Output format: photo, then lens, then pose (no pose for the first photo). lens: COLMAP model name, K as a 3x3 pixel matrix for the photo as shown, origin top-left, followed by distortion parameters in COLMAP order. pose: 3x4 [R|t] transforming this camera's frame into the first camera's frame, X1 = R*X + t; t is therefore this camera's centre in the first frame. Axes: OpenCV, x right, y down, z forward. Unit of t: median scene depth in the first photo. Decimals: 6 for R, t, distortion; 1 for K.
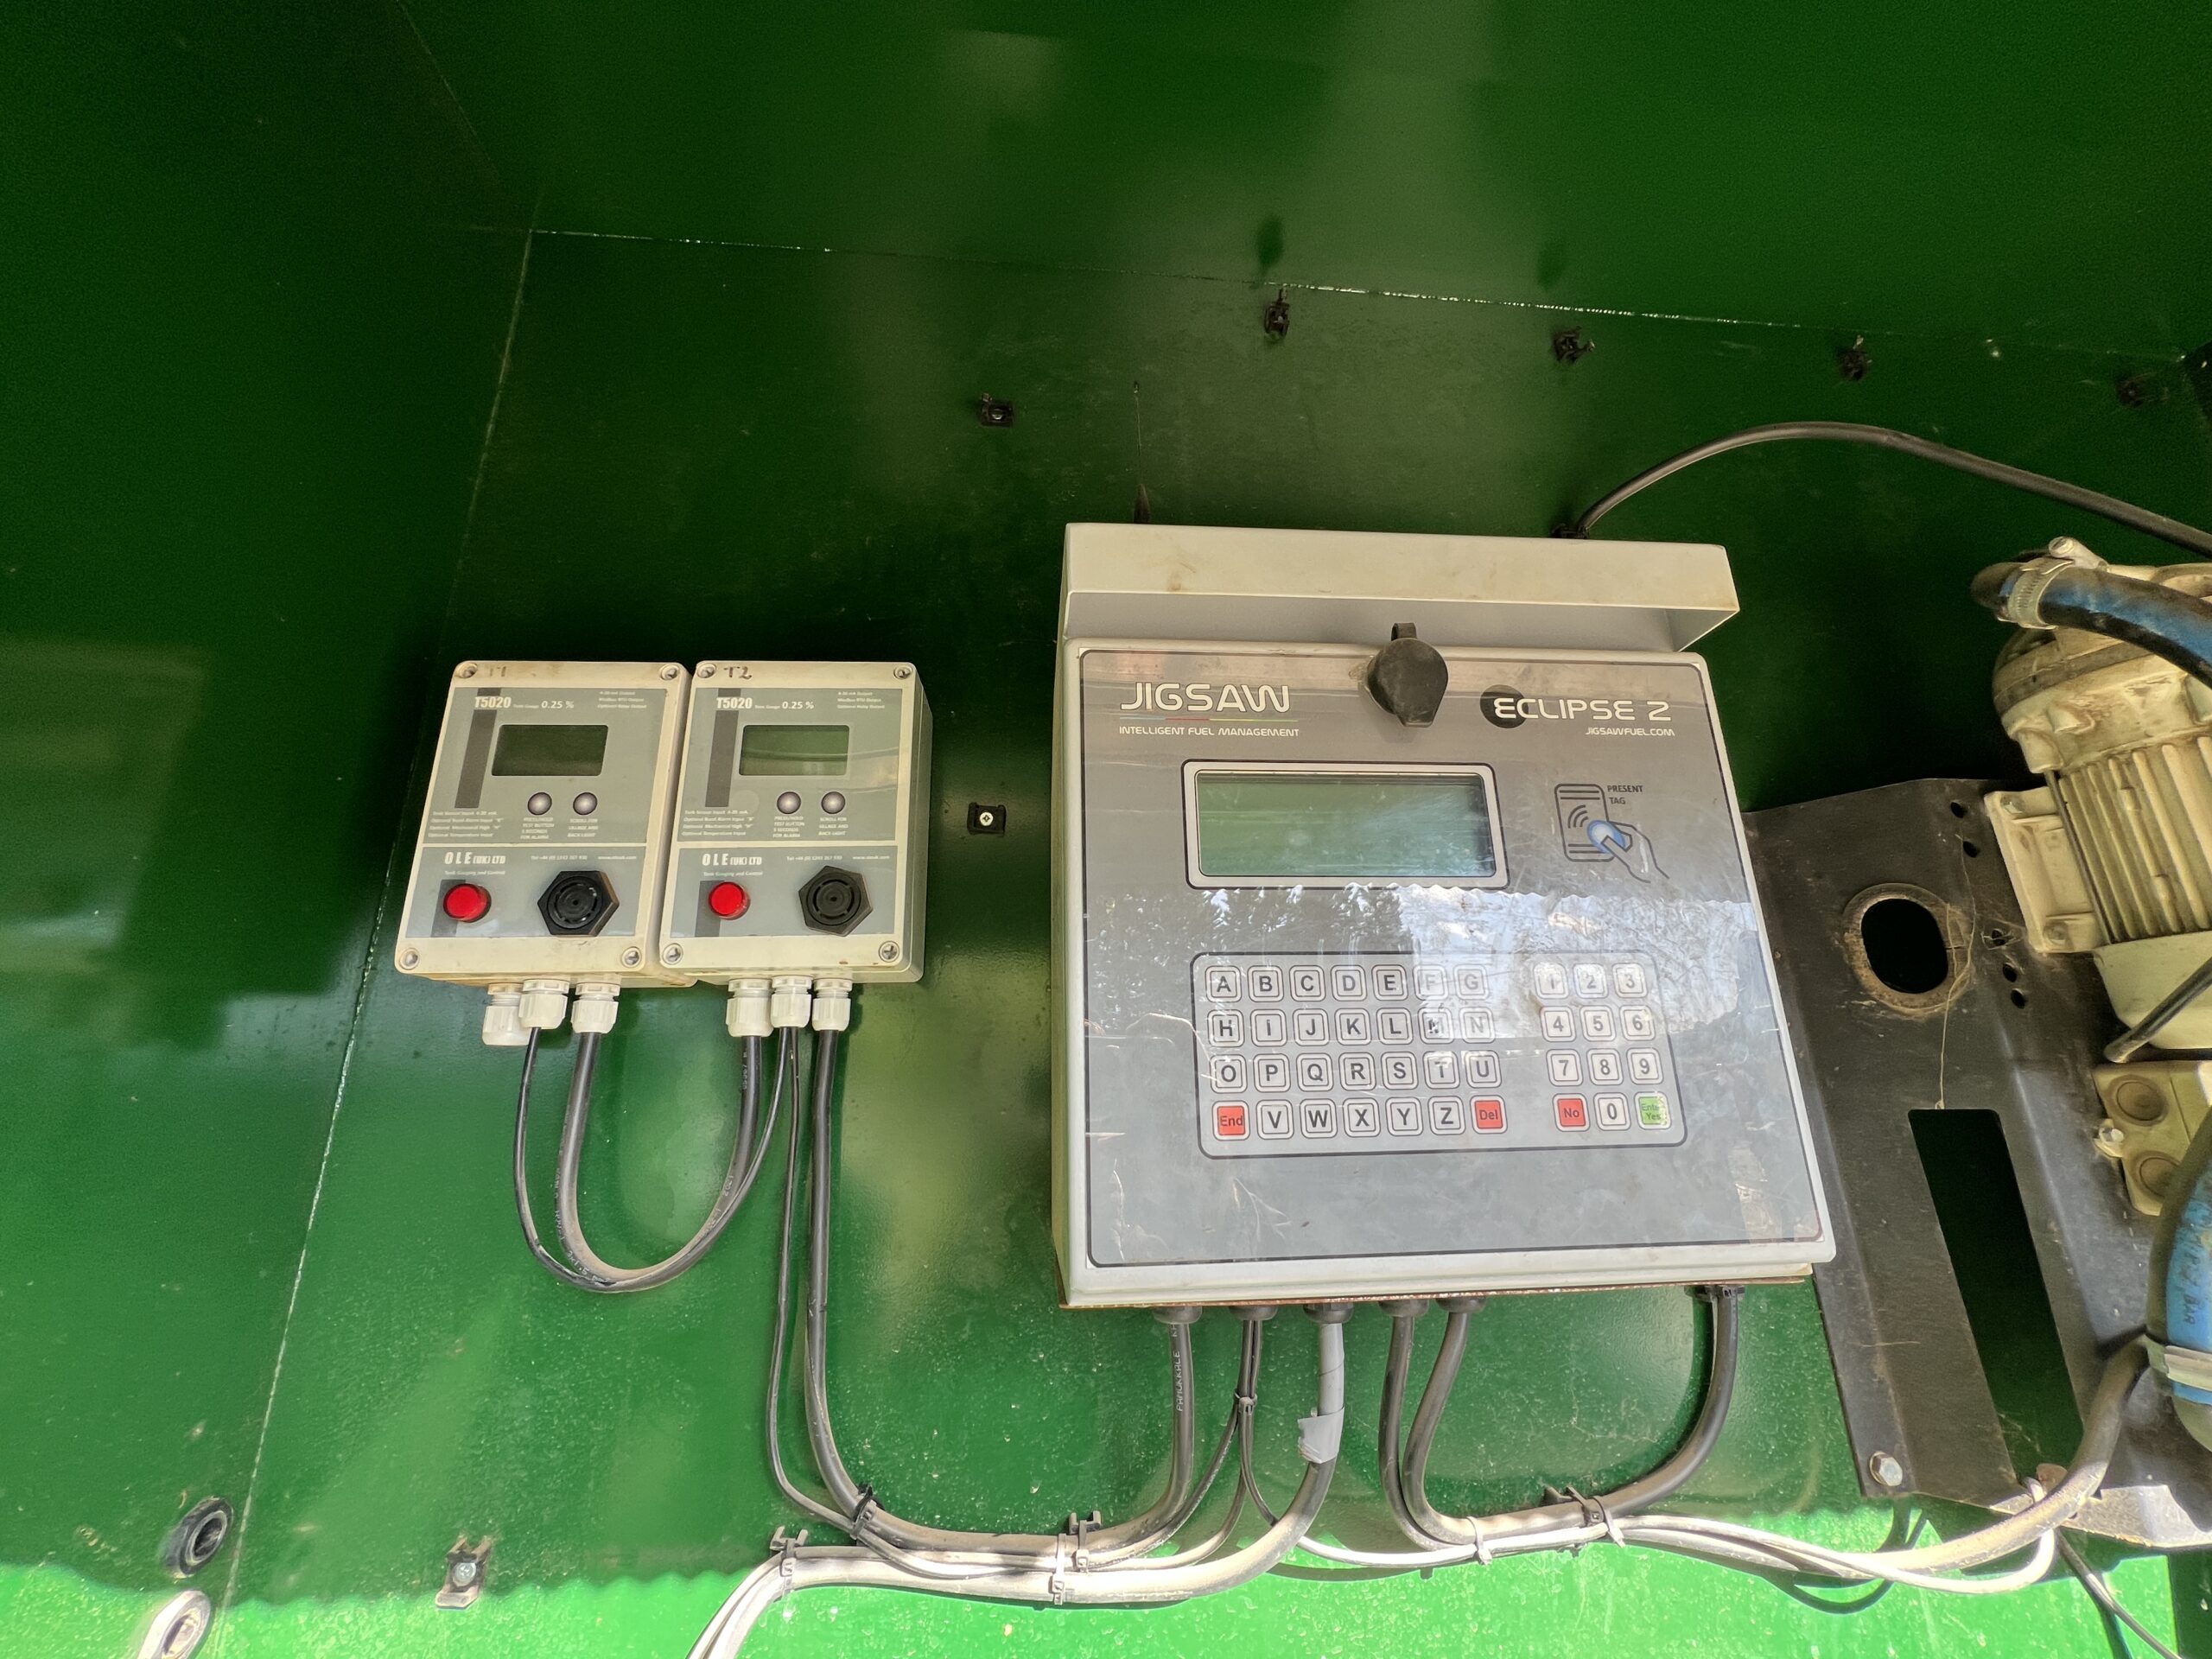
lens RADIAL K [[901.2, 0, 1104.8], [0, 901.2, 789.5], [0, 0, 1]] dist [0.000513, -0.000354]
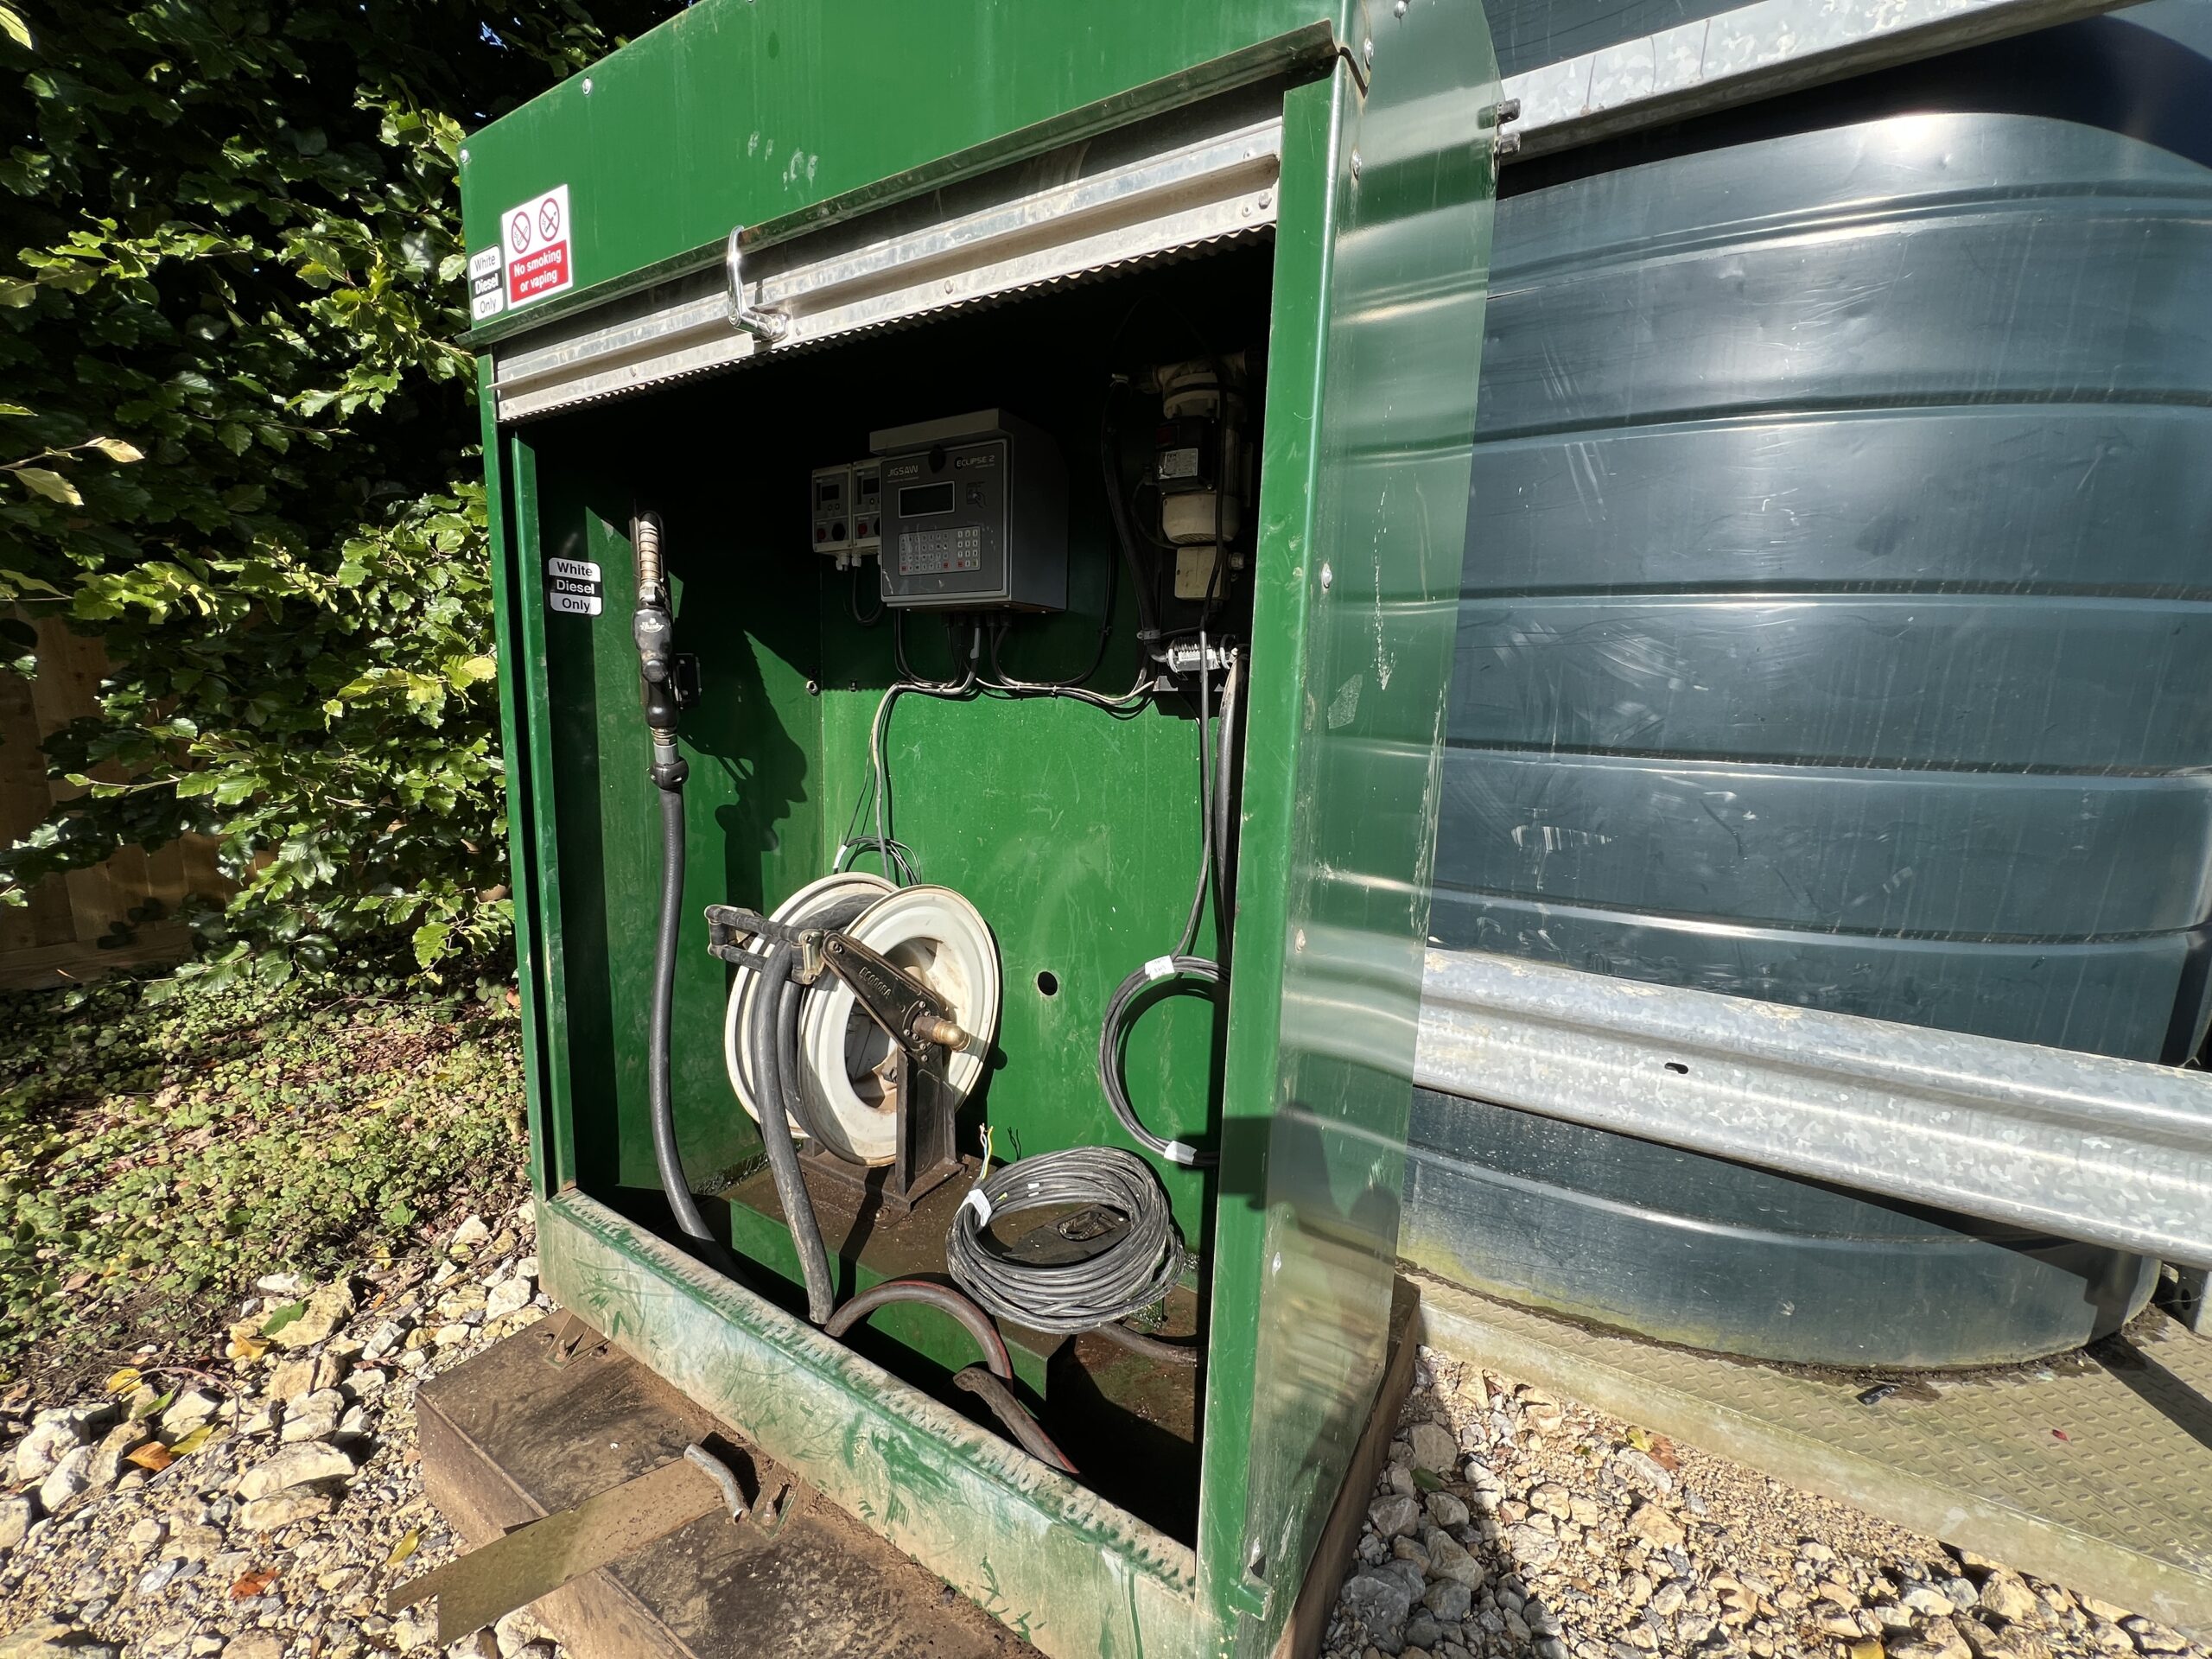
lens RADIAL K [[895.7, 0, 1091.8], [0, 895.7, 827.1], [0, 0, 1]] dist [-0.002600, -0.000051]
pose [[0.804405, 0.119209, -0.581997, 2.731241], [0.117388, 0.928451, 0.352419, 0.067279], [0.582367, -0.351807, 0.732857, -1.708499]]
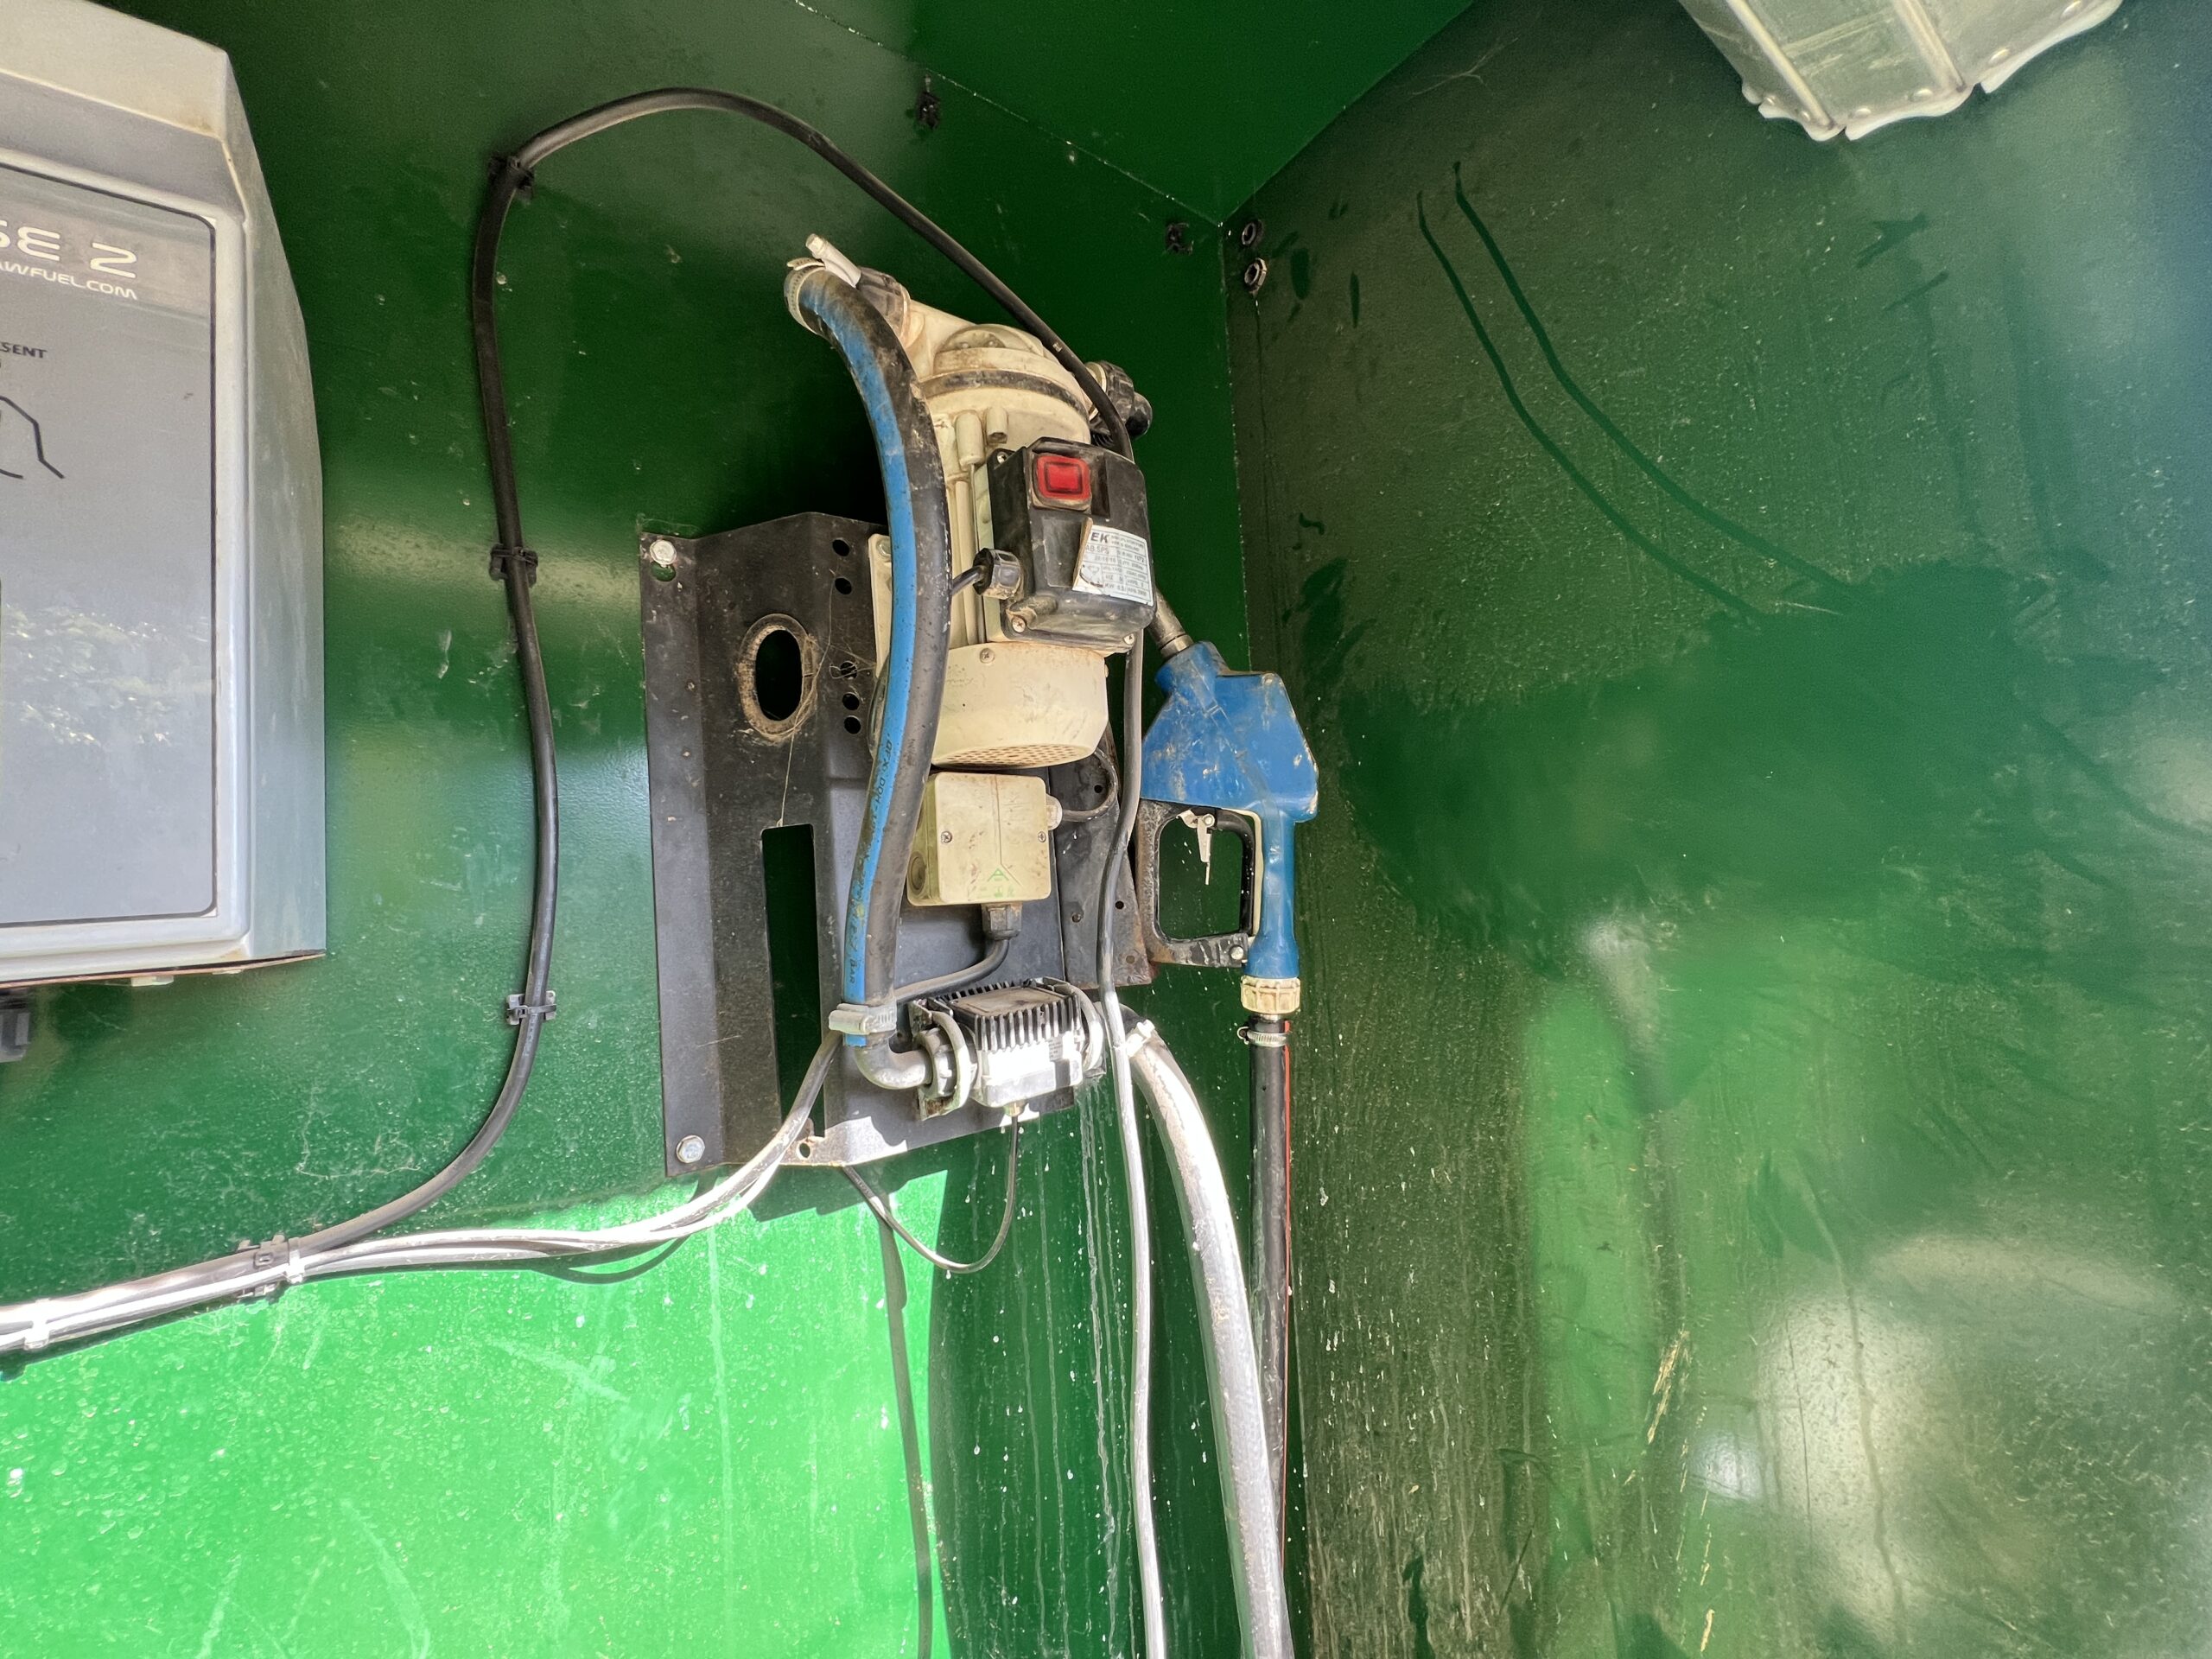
lens RADIAL K [[901.2, 0, 1104.8], [0, 901.2, 789.5], [0, 0, 1]] dist [0.000513, -0.000354]
pose [[0.864420, 0.008372, 0.502700, 0.759700], [-0.101080, 0.982340, 0.157453, 0.111876], [-0.492504, -0.186918, 0.850001, -0.083413]]
